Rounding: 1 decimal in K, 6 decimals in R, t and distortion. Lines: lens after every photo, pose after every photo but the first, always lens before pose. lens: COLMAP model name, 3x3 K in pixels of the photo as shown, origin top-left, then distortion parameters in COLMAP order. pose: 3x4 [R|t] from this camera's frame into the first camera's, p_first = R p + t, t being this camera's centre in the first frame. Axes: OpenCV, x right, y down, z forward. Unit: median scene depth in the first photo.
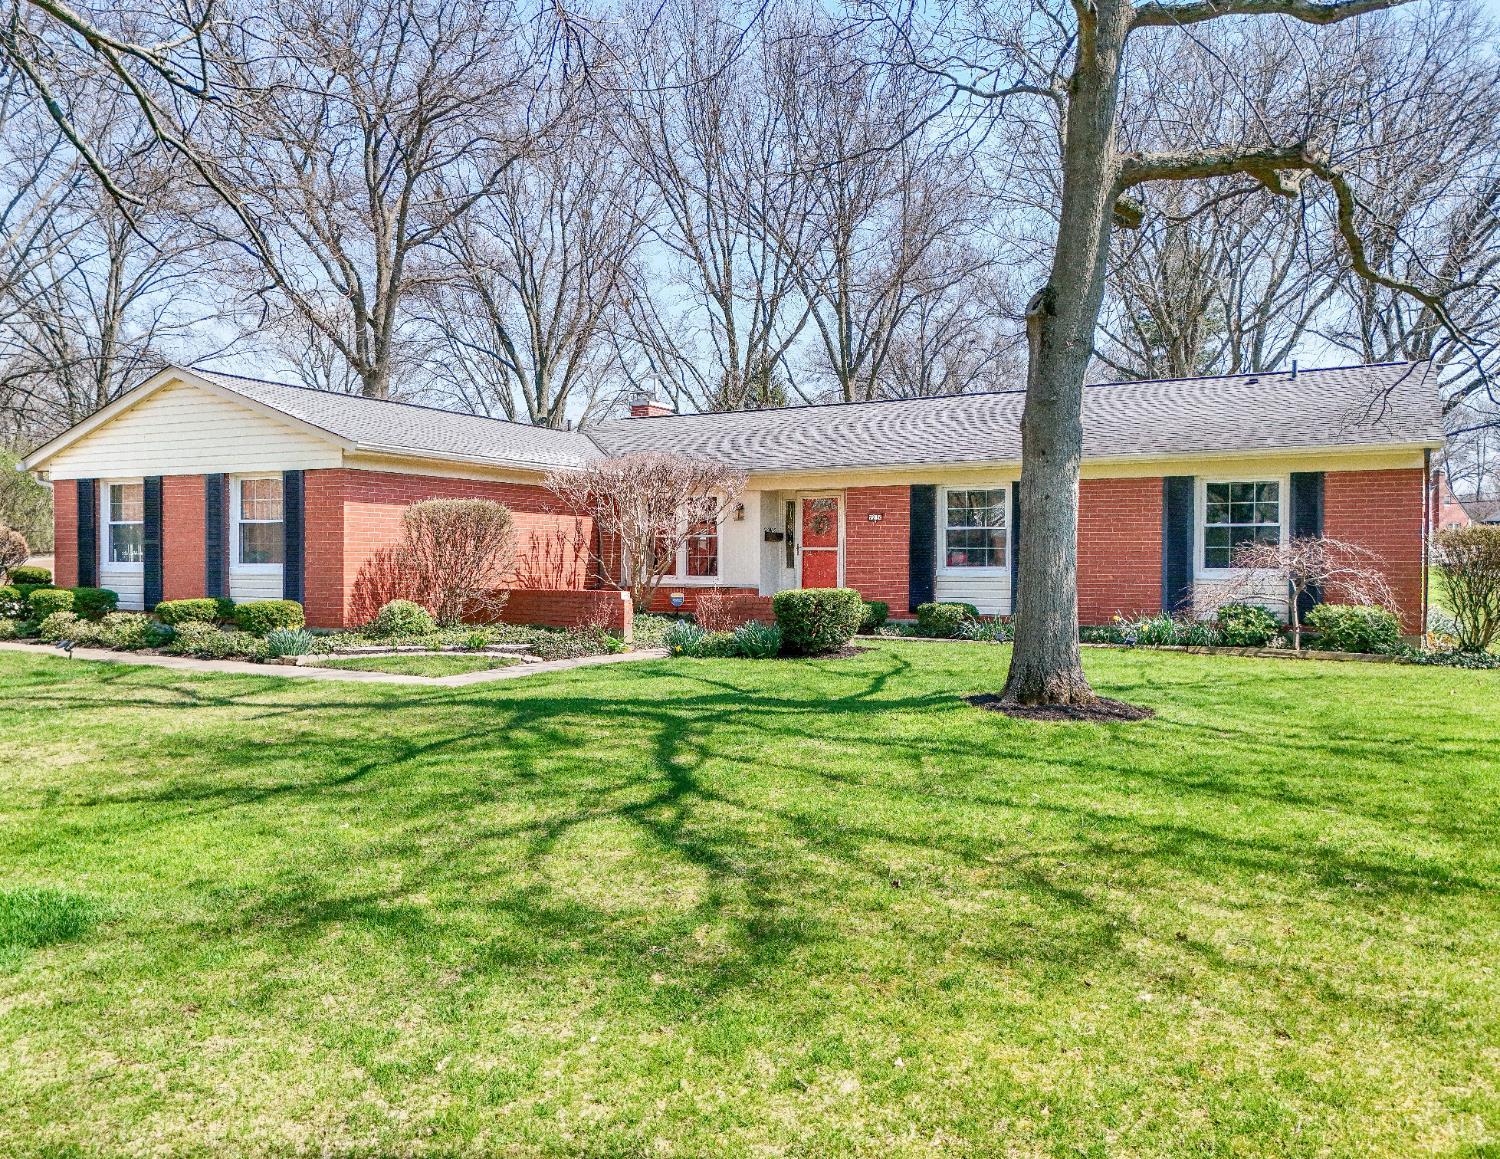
lens RADIAL K [[1179.4, 0, 779.3], [0, 1179.4, 579.0], [0, 0, 1]] dist [0.054709, -0.007439]
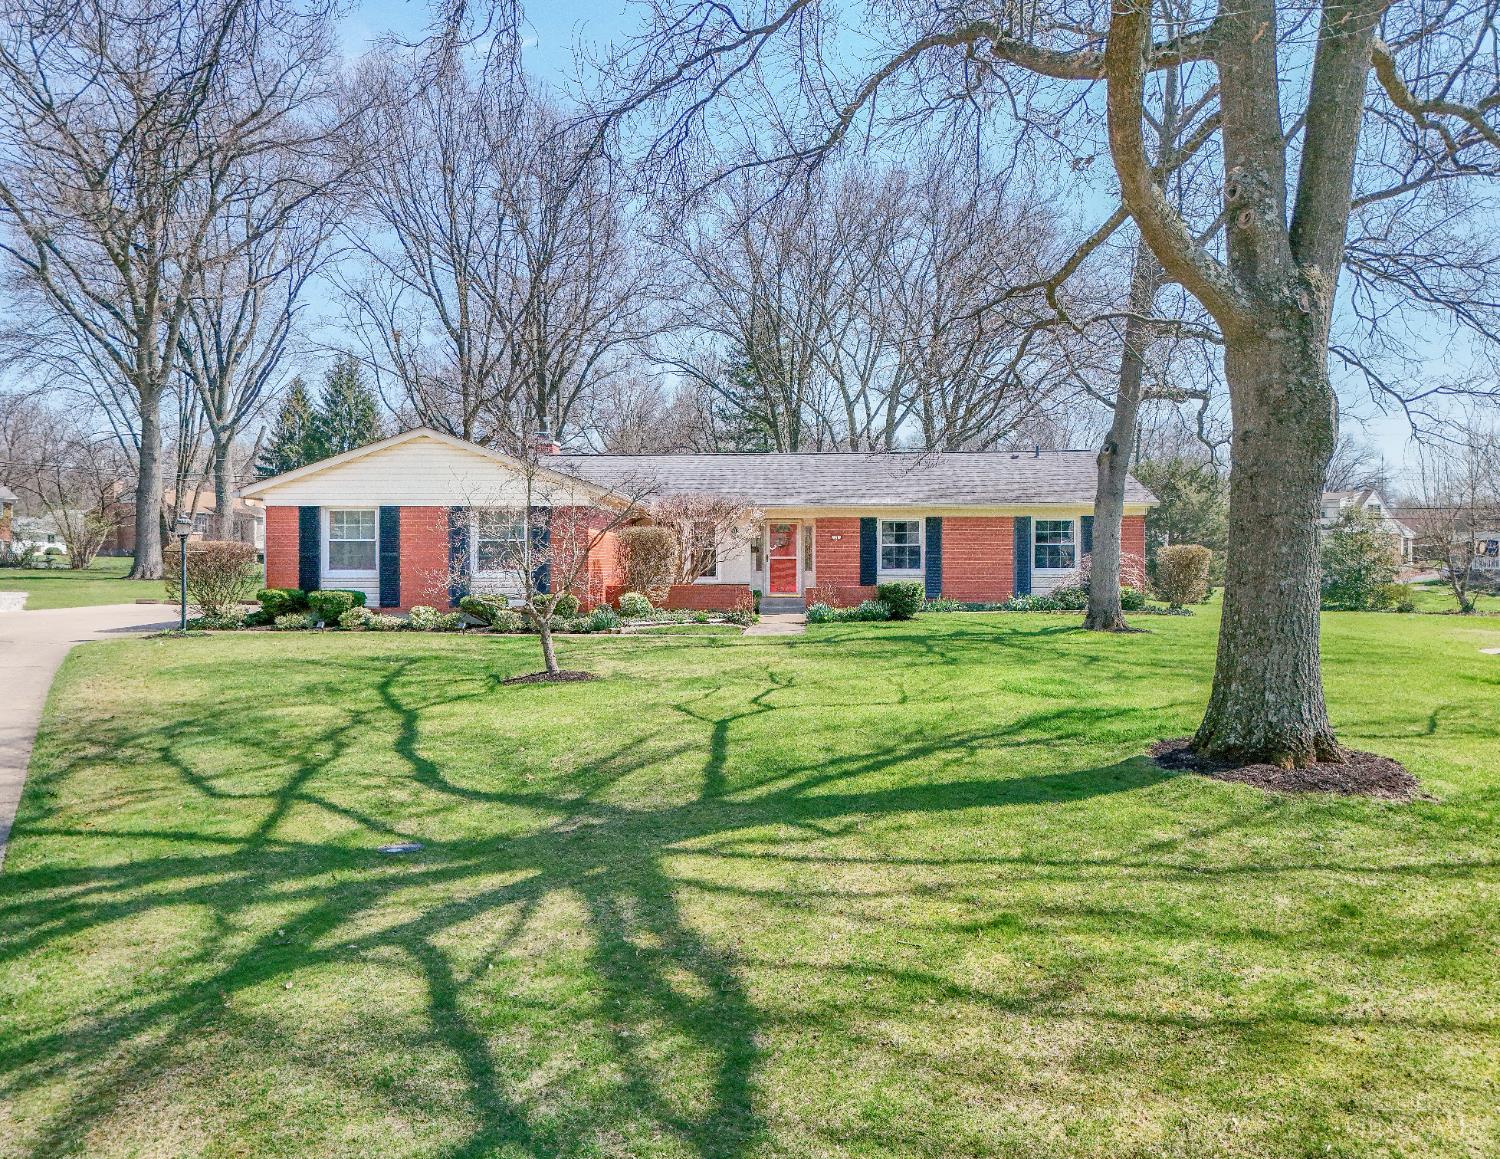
lens RADIAL K [[1179.4, 0, 779.3], [0, 1179.4, 579.0], [0, 0, 1]] dist [0.054709, -0.007439]
pose [[0.893560, -0.011464, 0.448797, -0.699734], [0.012497, 0.999922, 0.000662, 0.000486], [-0.448770, 0.005017, 0.893633, -0.367525]]
